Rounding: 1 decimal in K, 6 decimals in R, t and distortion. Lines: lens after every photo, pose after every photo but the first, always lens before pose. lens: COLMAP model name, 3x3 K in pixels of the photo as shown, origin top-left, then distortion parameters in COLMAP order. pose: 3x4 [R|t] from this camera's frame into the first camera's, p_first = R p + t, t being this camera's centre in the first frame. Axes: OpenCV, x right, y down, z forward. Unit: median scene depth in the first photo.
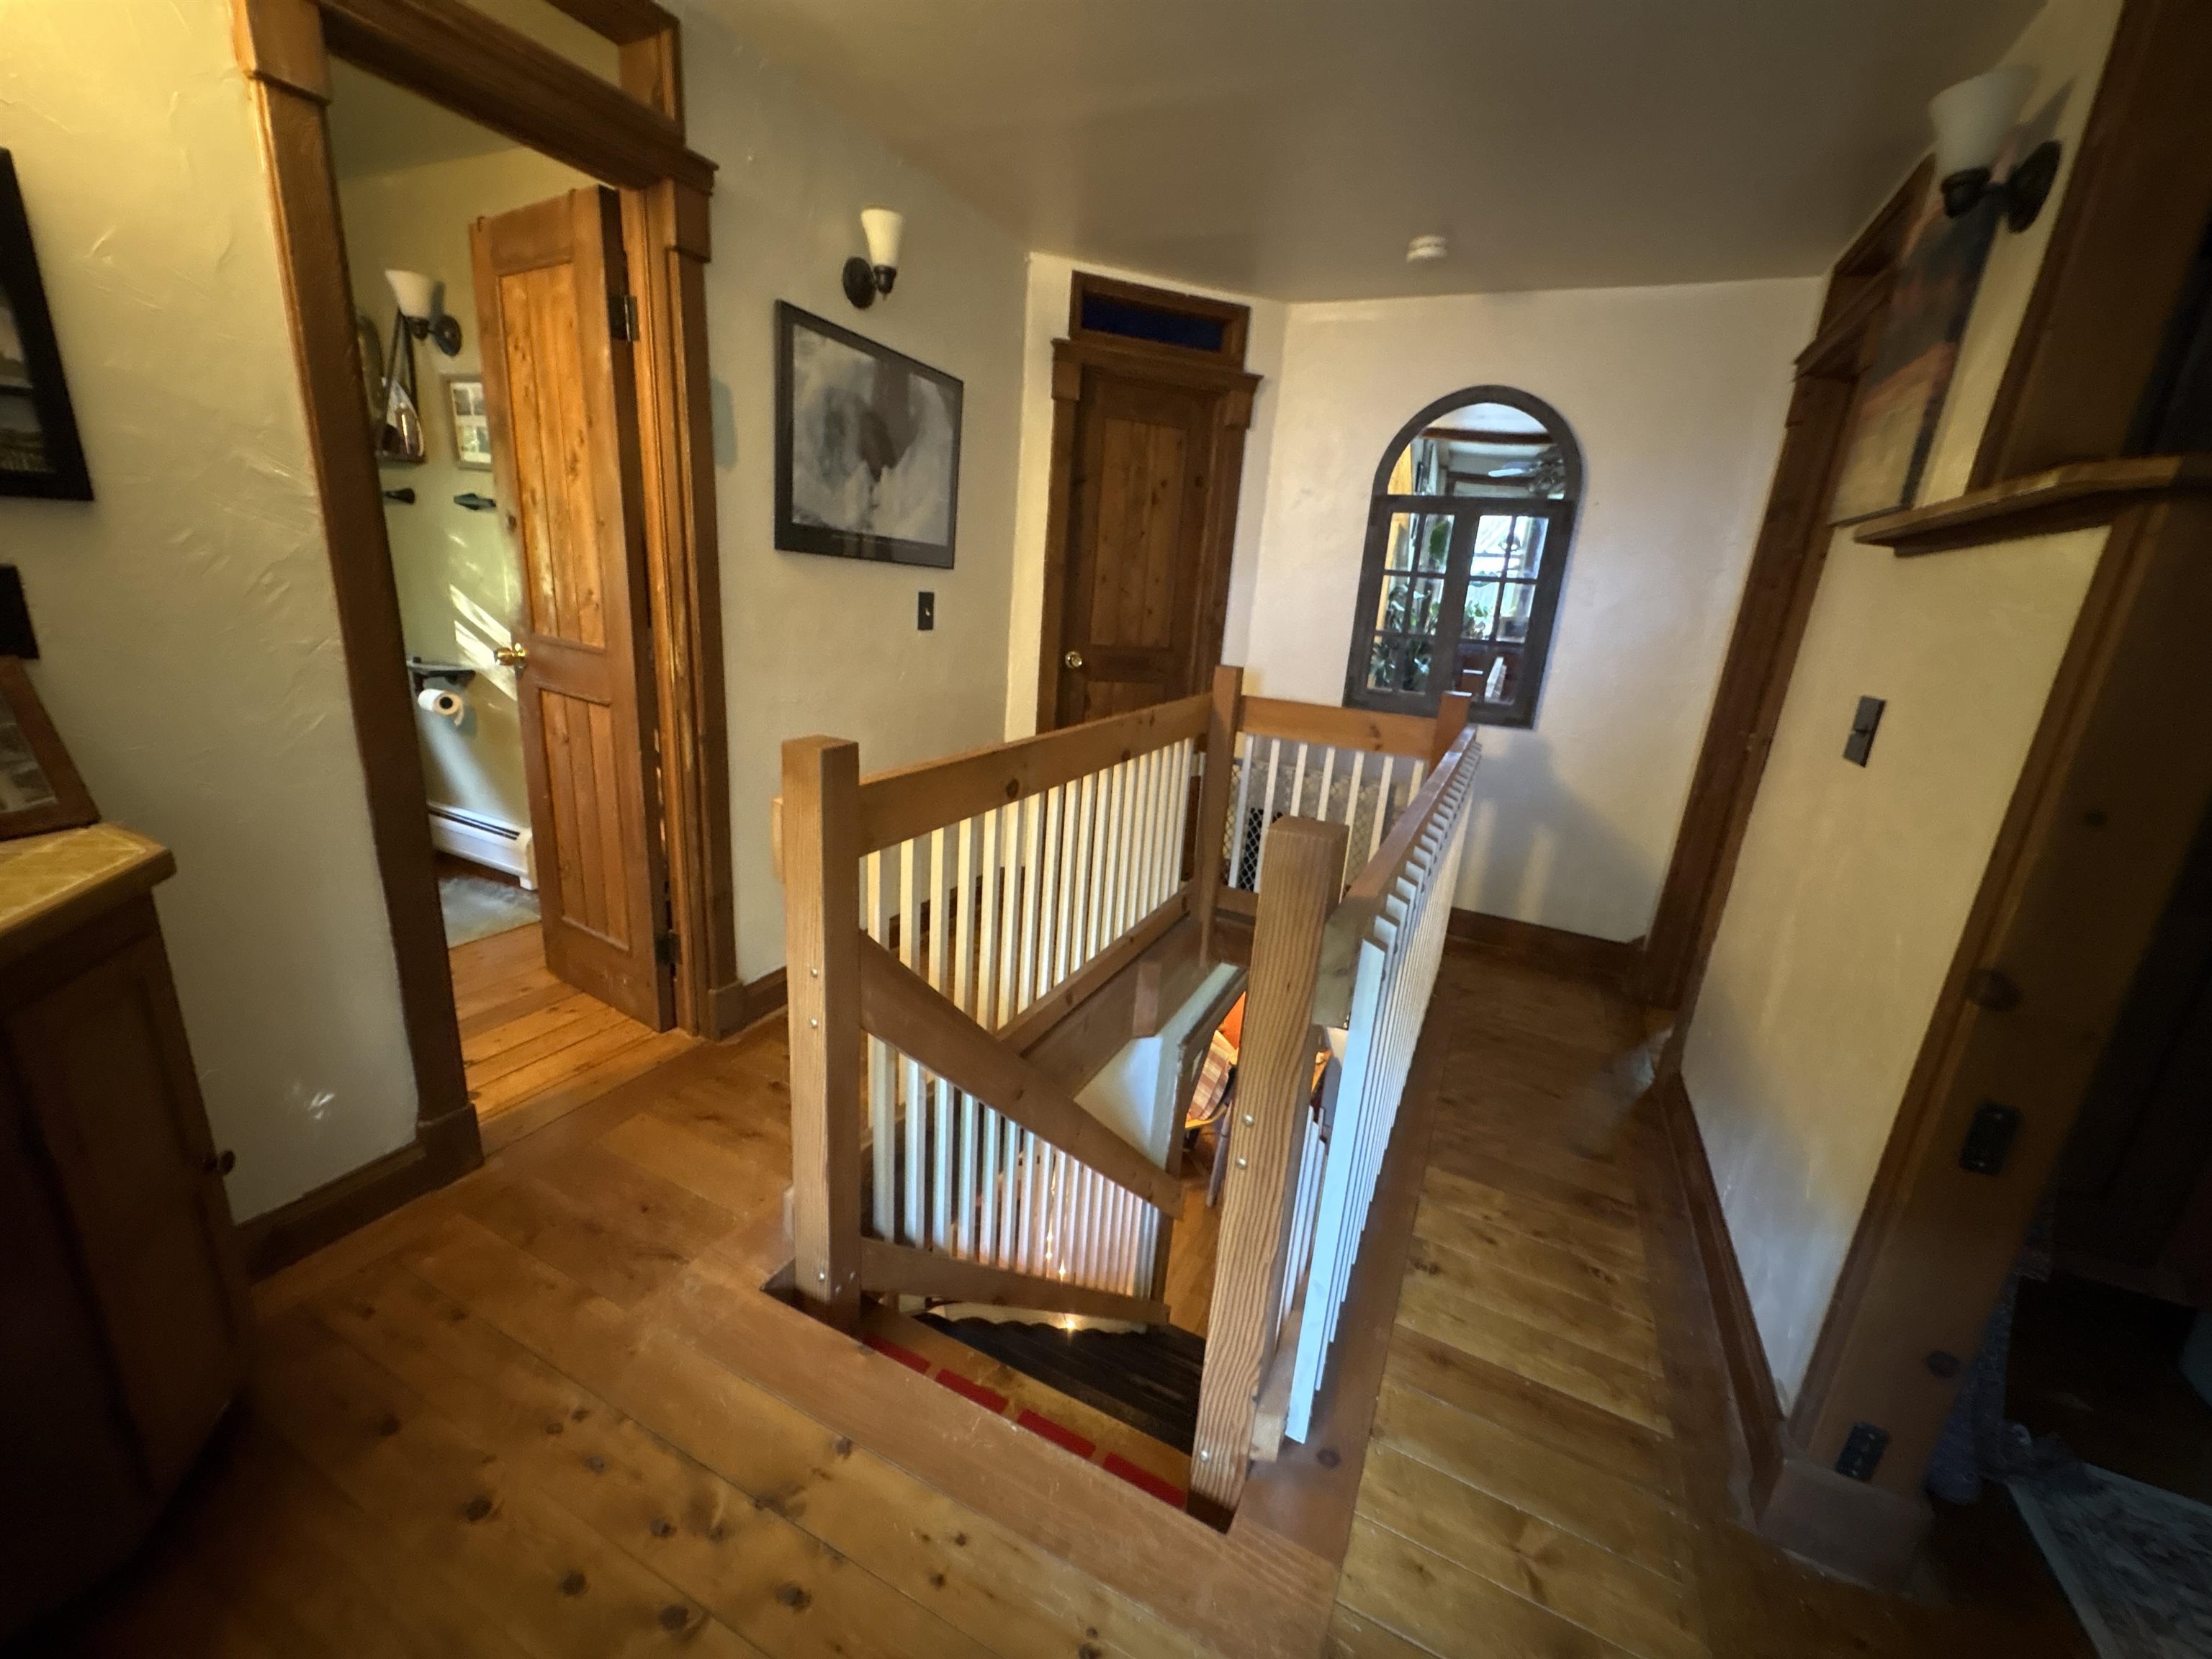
lens RADIAL K [[881.9, 0, 1107.2], [0, 881.9, 832.9], [0, 0, 1]] dist [-0.000835, -0.000212]
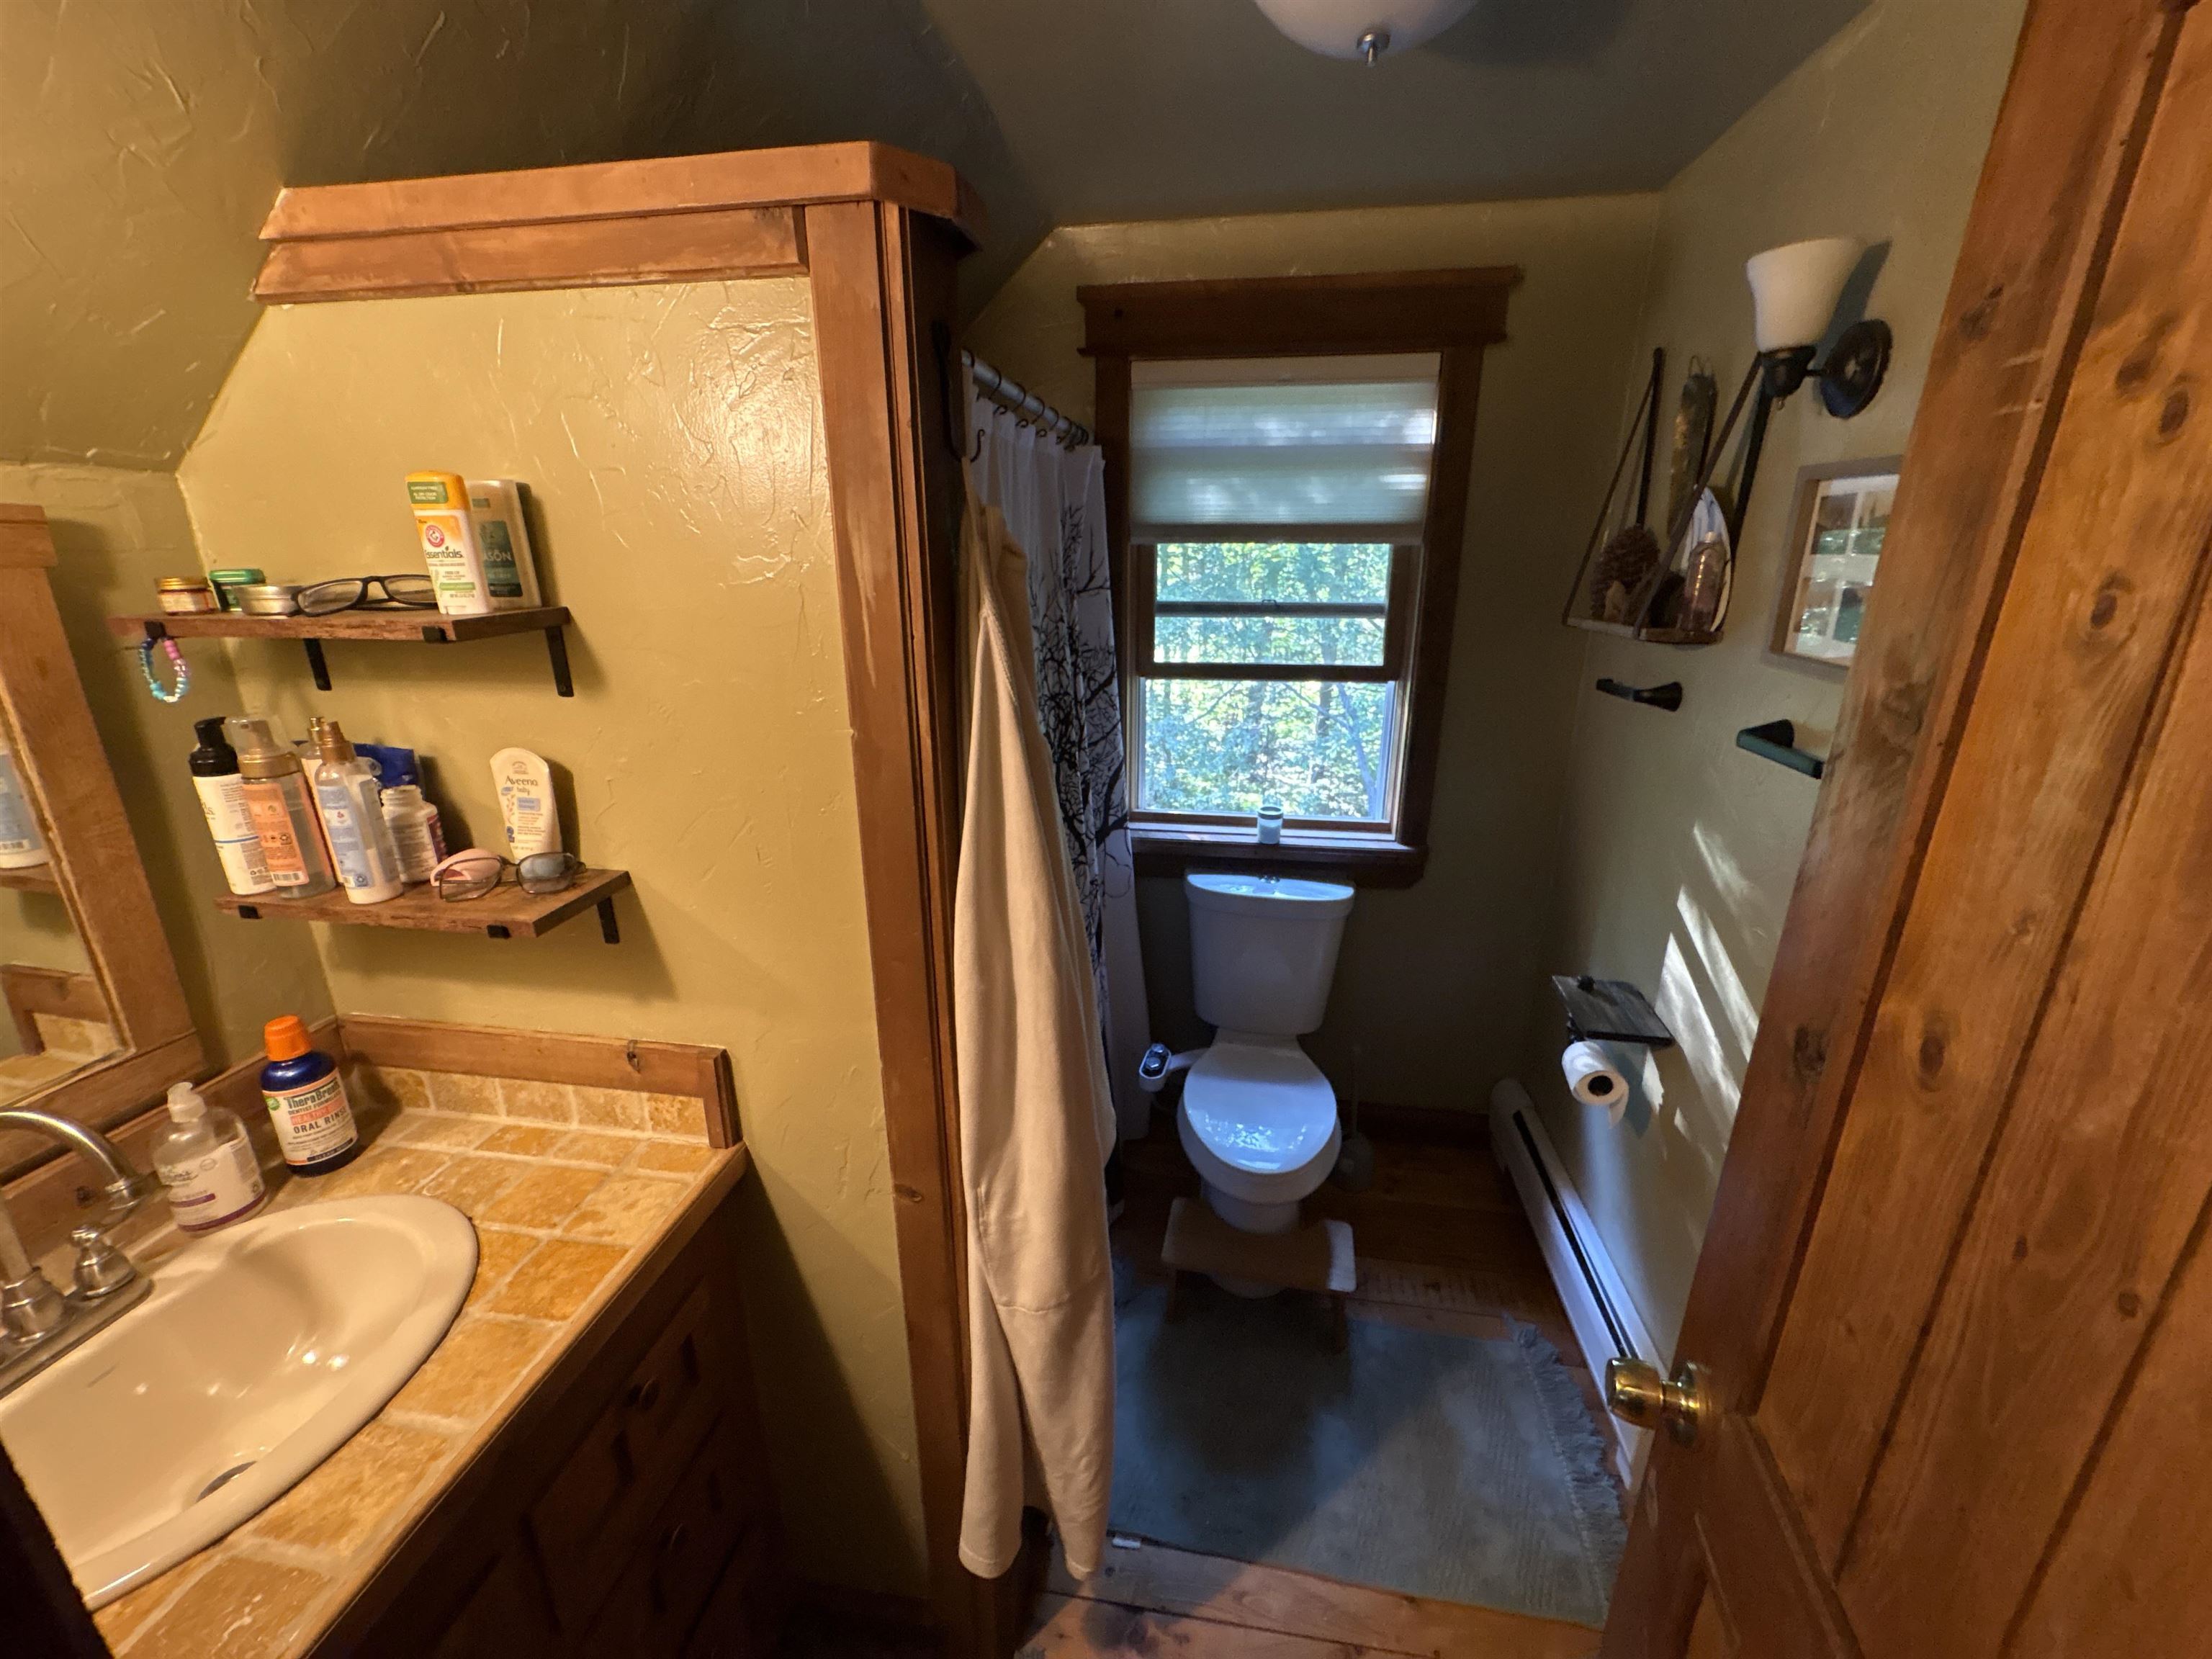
lens RADIAL K [[881.9, 0, 1107.2], [0, 881.9, 832.9], [0, 0, 1]] dist [-0.000835, -0.000212]
pose [[0.286693, 0.216090, -0.933334, -0.393460], [-0.244232, 0.958525, 0.146901, -0.315946], [0.926368, 0.185834, 0.327579, 0.551526]]
